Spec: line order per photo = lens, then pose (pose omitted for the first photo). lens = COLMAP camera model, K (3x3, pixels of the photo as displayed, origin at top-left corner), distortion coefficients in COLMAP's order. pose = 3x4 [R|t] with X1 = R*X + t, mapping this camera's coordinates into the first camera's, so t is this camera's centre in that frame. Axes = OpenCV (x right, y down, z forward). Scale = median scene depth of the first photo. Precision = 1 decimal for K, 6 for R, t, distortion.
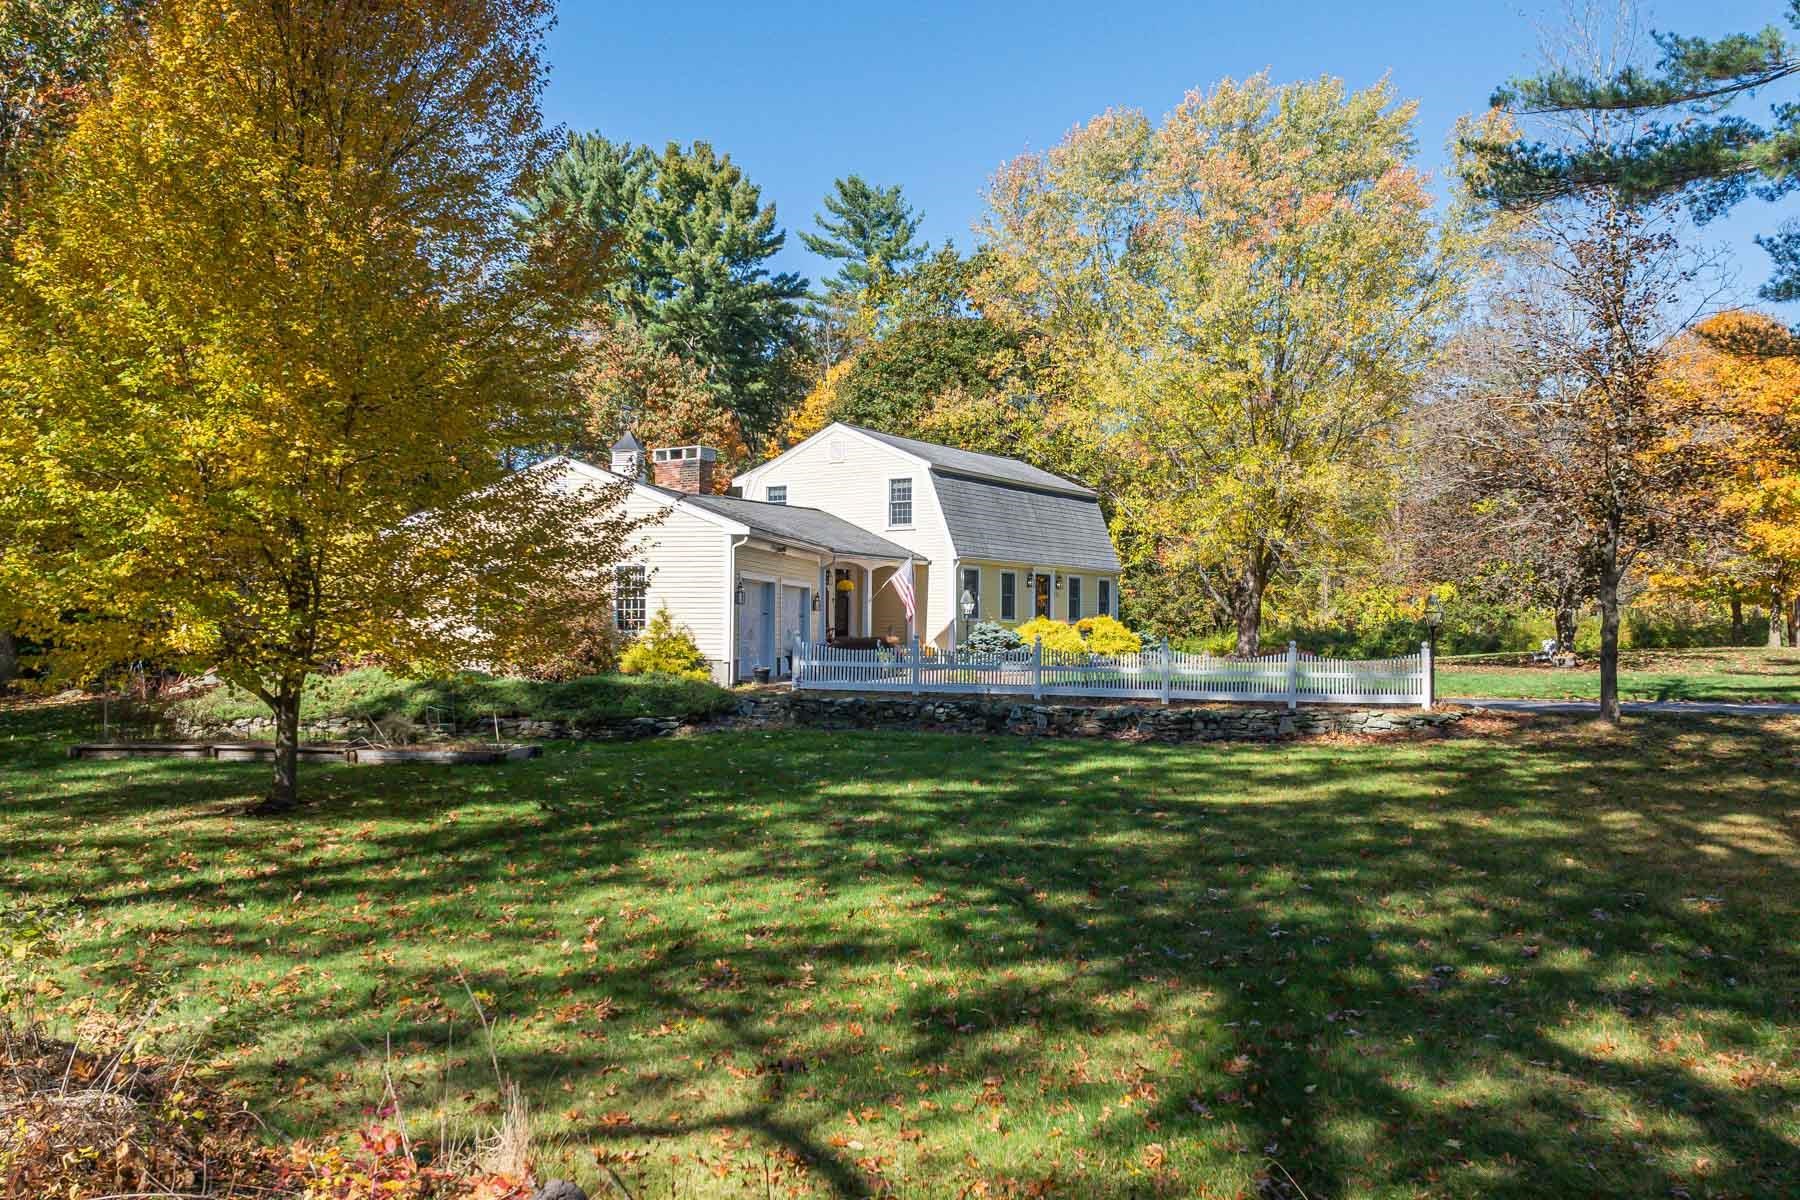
lens RADIAL K [[1518.7, 0, 904.6], [0, 1518.7, 608.5], [0, 0, 1]] dist [-0.013342, -0.011932]
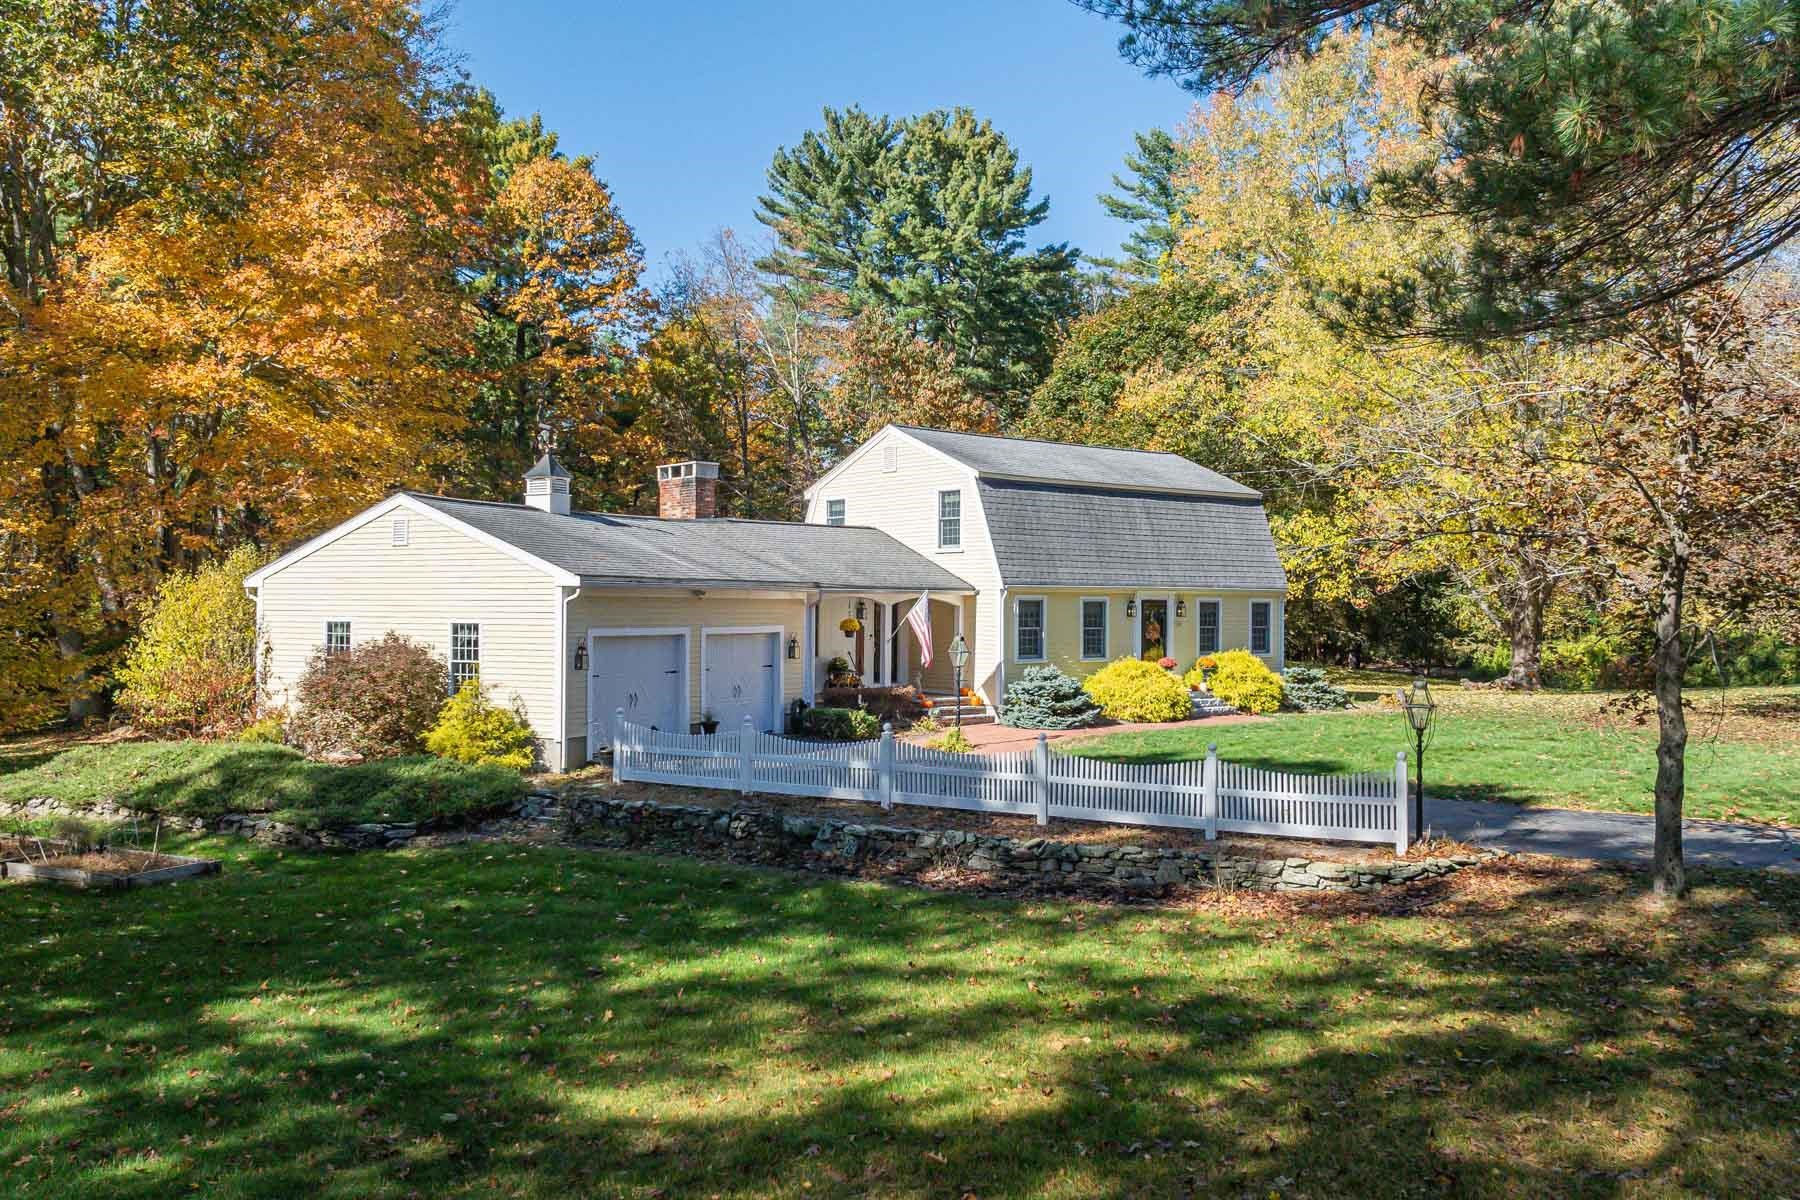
lens RADIAL K [[1518.7, 0, 904.6], [0, 1518.7, 608.5], [0, 0, 1]] dist [-0.013342, -0.011932]
pose [[0.955603, -0.000611, -0.294657, 0.224843], [0.006443, 0.999802, 0.018822, -0.037764], [0.294587, -0.019885, 0.955418, 0.201651]]
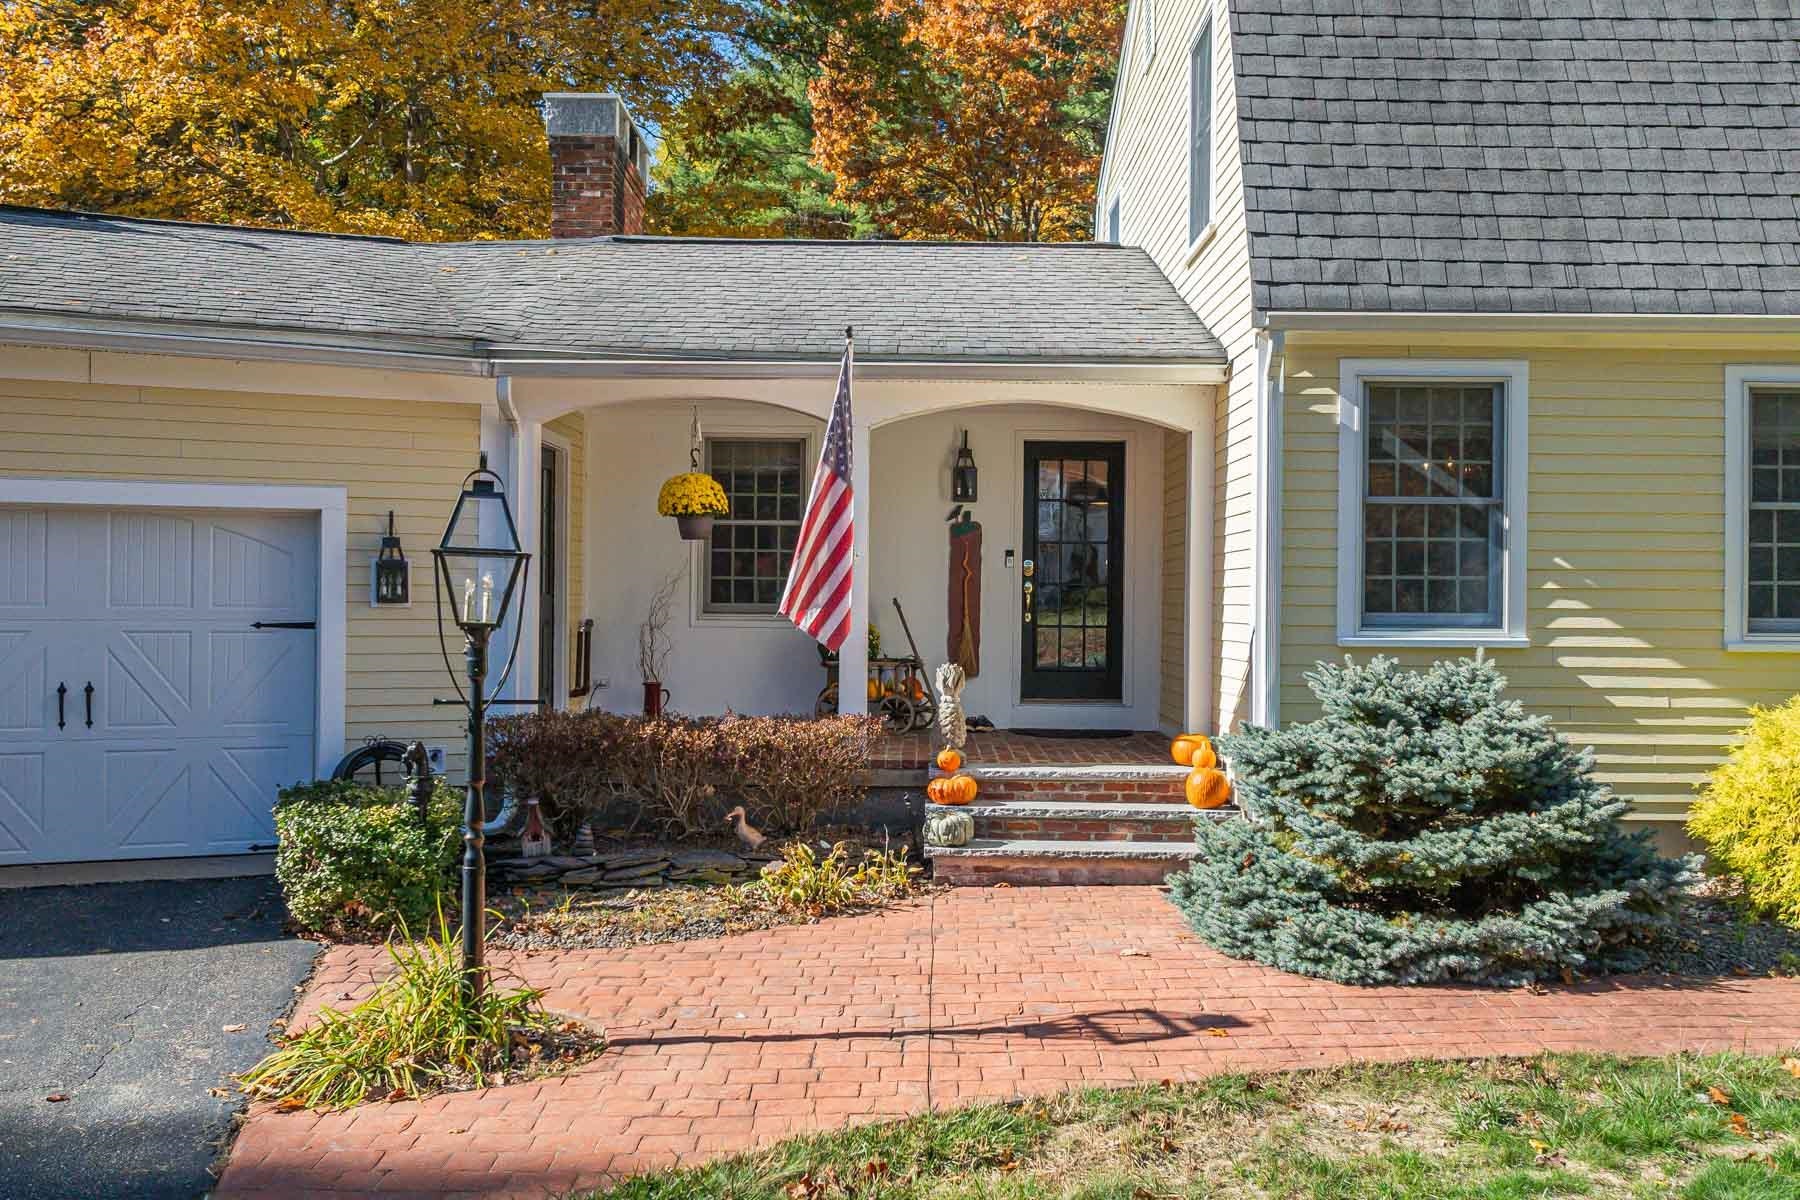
lens RADIAL K [[1518.7, 0, 904.6], [0, 1518.7, 608.5], [0, 0, 1]] dist [-0.013342, -0.011932]
pose [[0.547620, 0.018456, -0.836524, 0.174785], [0.014751, 0.999388, 0.031706, -0.003611], [0.836597, -0.029703, 0.547013, 0.851871]]
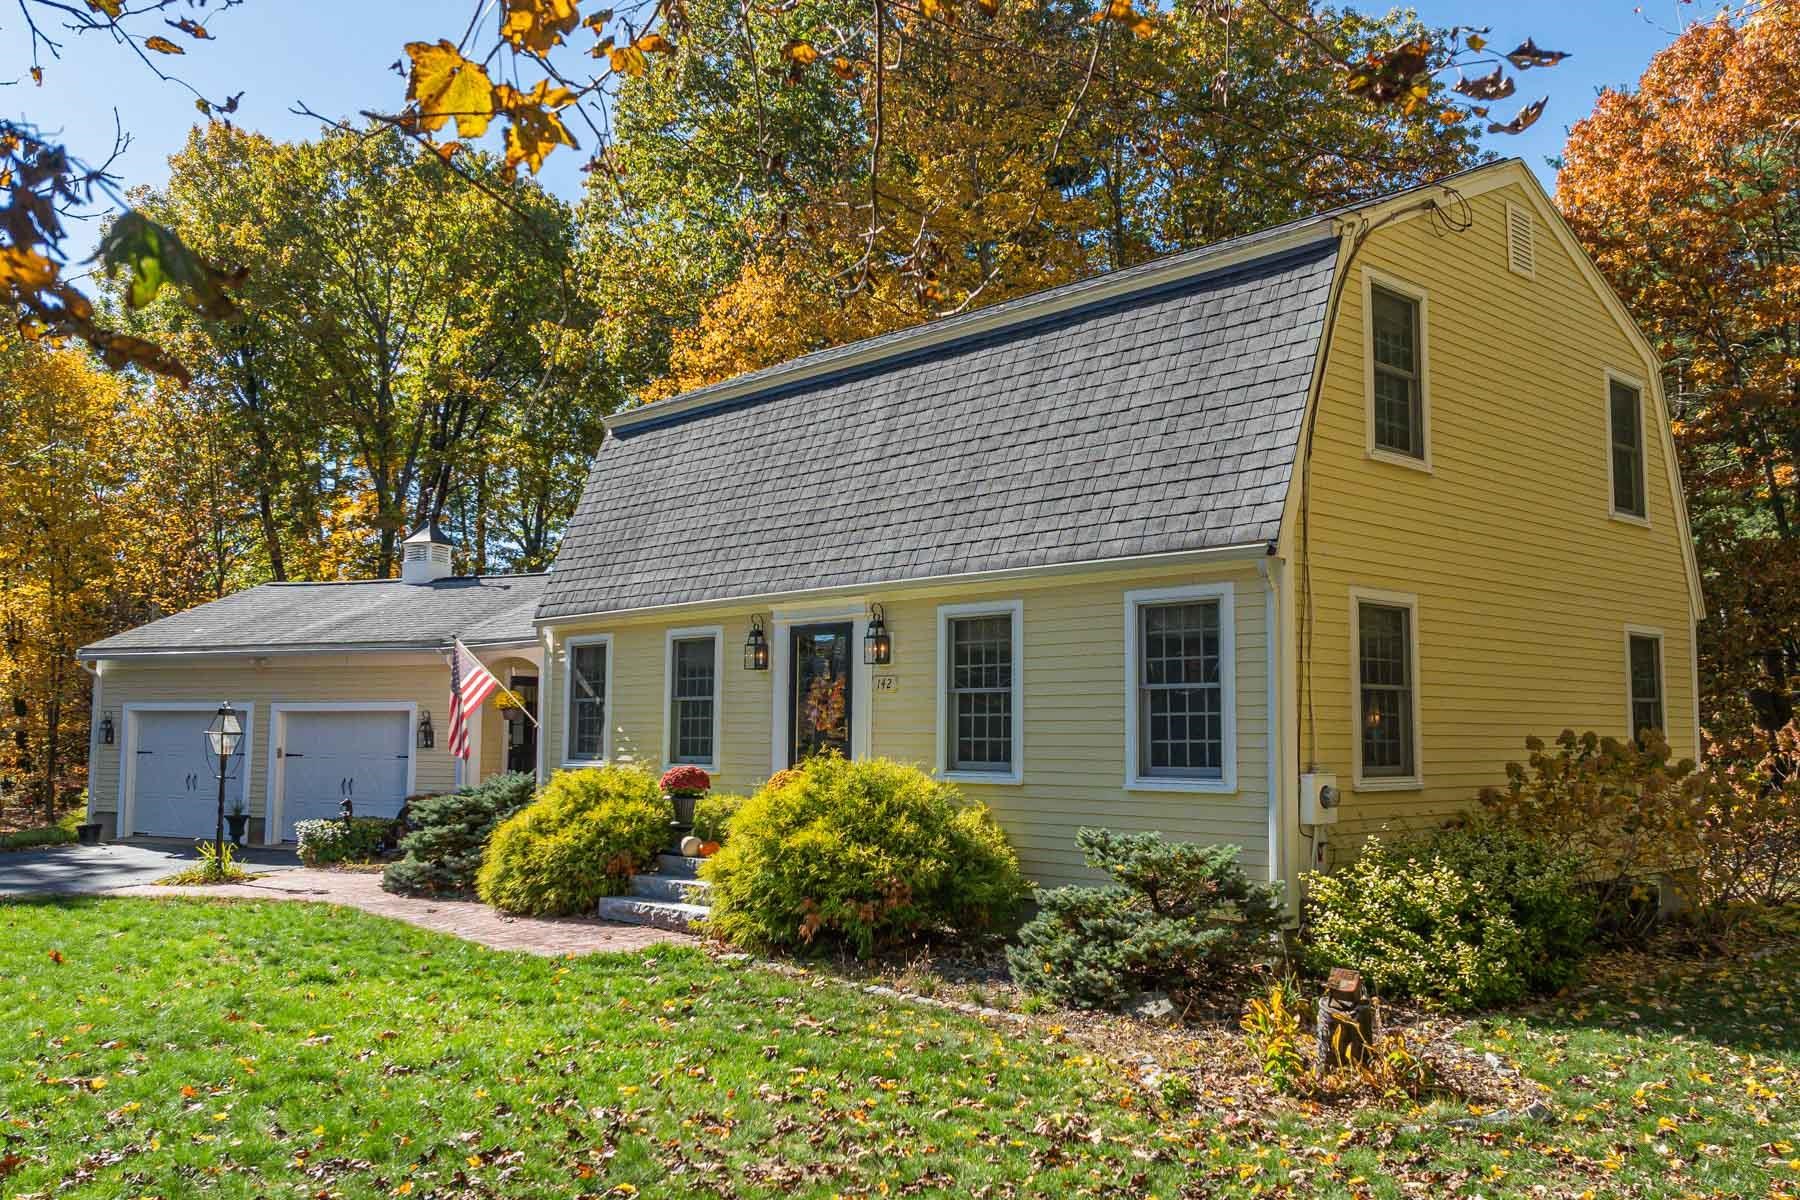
lens RADIAL K [[1518.7, 0, 904.6], [0, 1518.7, 608.5], [0, 0, 1]] dist [-0.013342, -0.011932]
pose [[-0.264961, -0.085345, -0.960475, 0.433099], [0.014767, 0.995600, -0.092539, 0.004484], [0.964146, -0.038702, -0.262535, 1.218821]]
